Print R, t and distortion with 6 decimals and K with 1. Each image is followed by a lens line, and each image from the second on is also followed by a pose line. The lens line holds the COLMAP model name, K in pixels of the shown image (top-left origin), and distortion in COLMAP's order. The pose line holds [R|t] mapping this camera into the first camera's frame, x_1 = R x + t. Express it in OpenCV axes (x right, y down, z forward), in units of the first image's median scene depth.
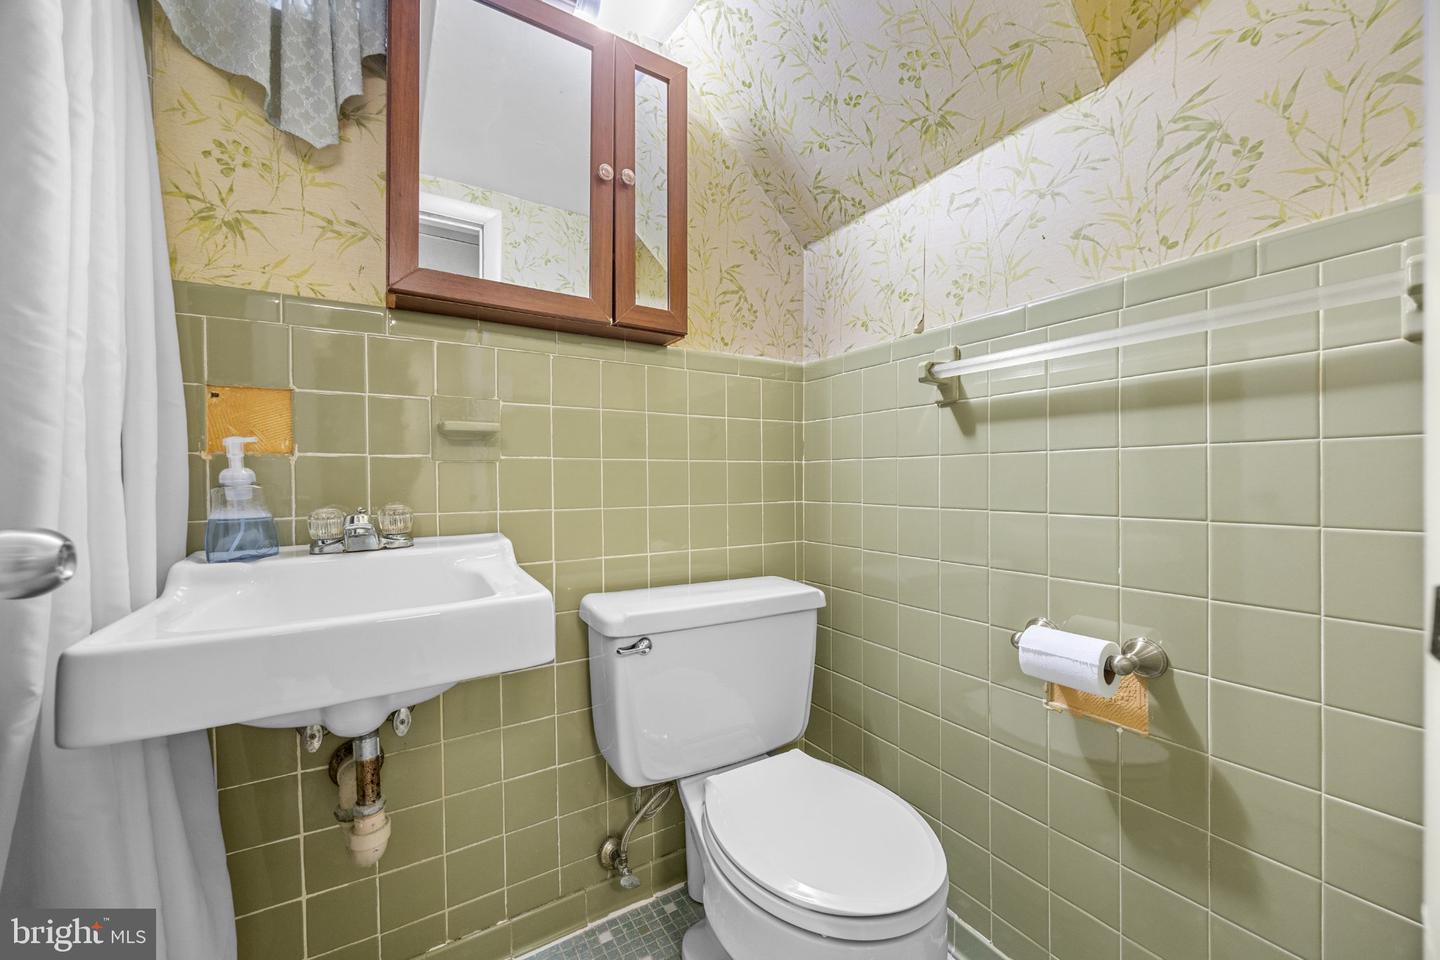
lens RADIAL K [[549.8, 0, 720.1], [0, 549.8, 478.4], [0, 0, 1]] dist [-0.002342, 0.000192]
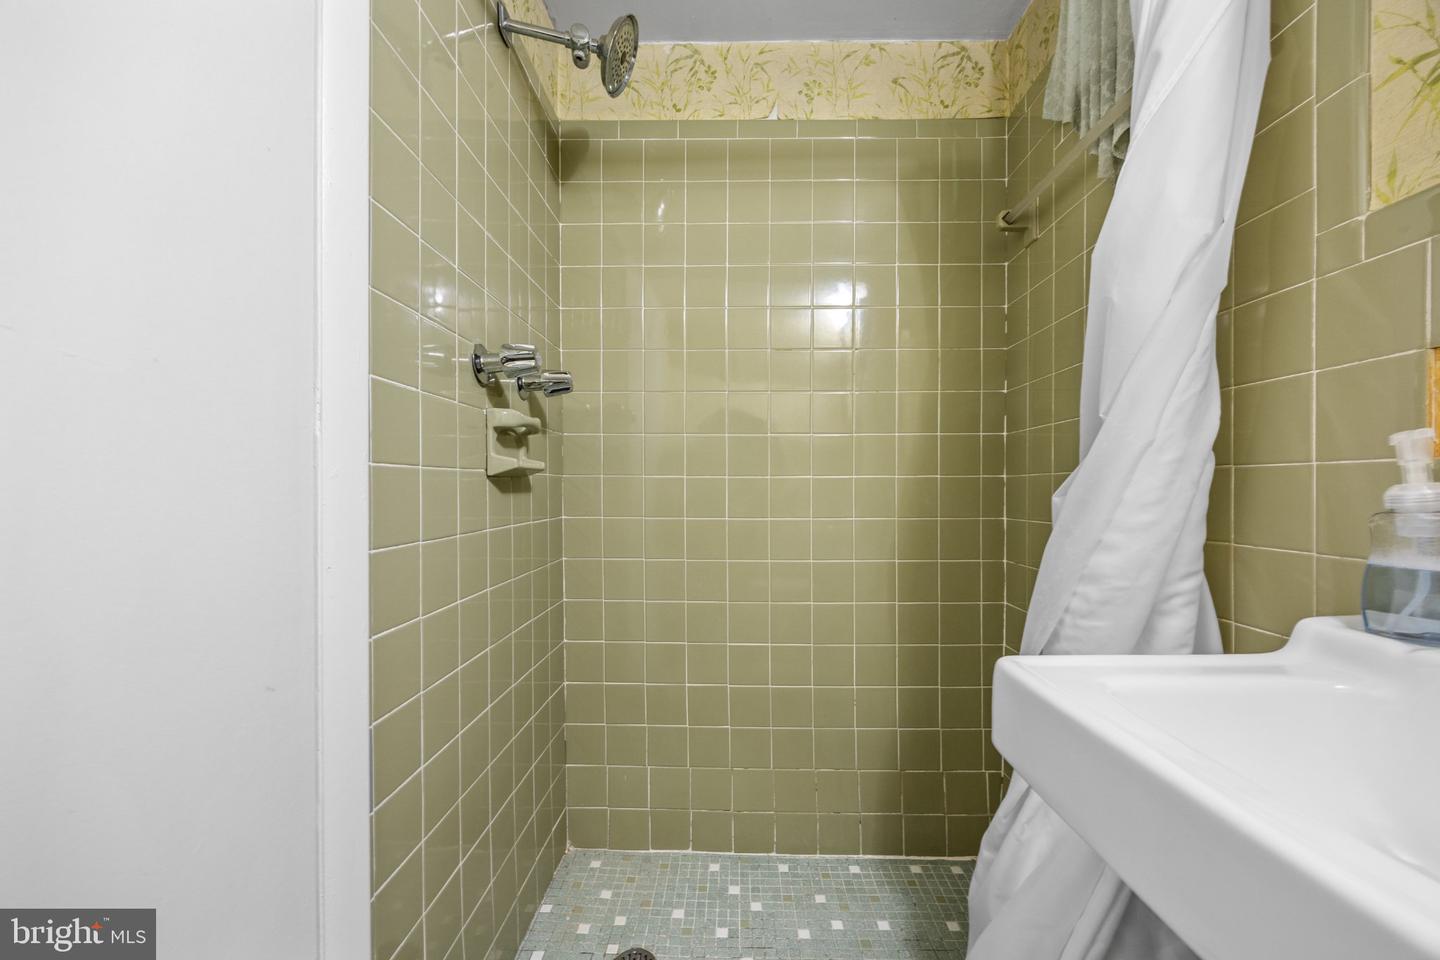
lens RADIAL K [[549.8, 0, 720.9], [0, 549.8, 491.5], [0, 0, 1]] dist [-0.002342, 0.000192]
pose [[-0.532058, 0.014395, -0.846585, 0.020464], [0.003780, 0.999886, 0.014627, -0.020171], [0.846699, 0.004582, -0.532052, 0.636395]]
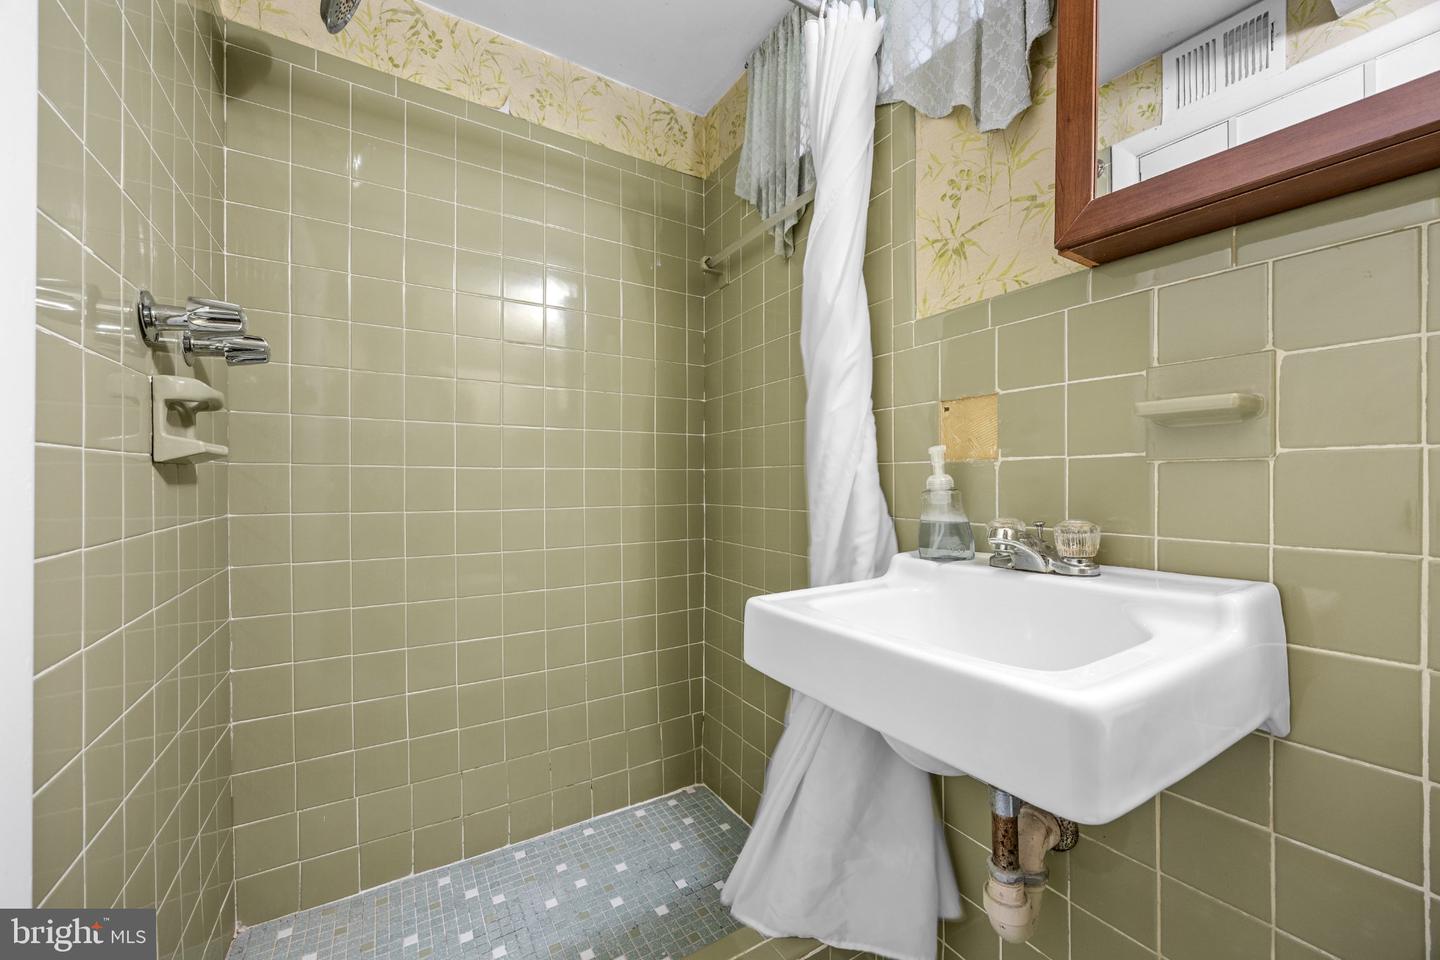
lens RADIAL K [[549.8, 0, 719.1], [0, 549.8, 480.4], [0, 0, 1]] dist [-0.002342, 0.000192]
pose [[0.010702, 0.007182, -0.999917, 0.195647], [0.000078, 0.999974, 0.007183, -0.014627], [0.999943, -0.000155, 0.010701, 0.517493]]
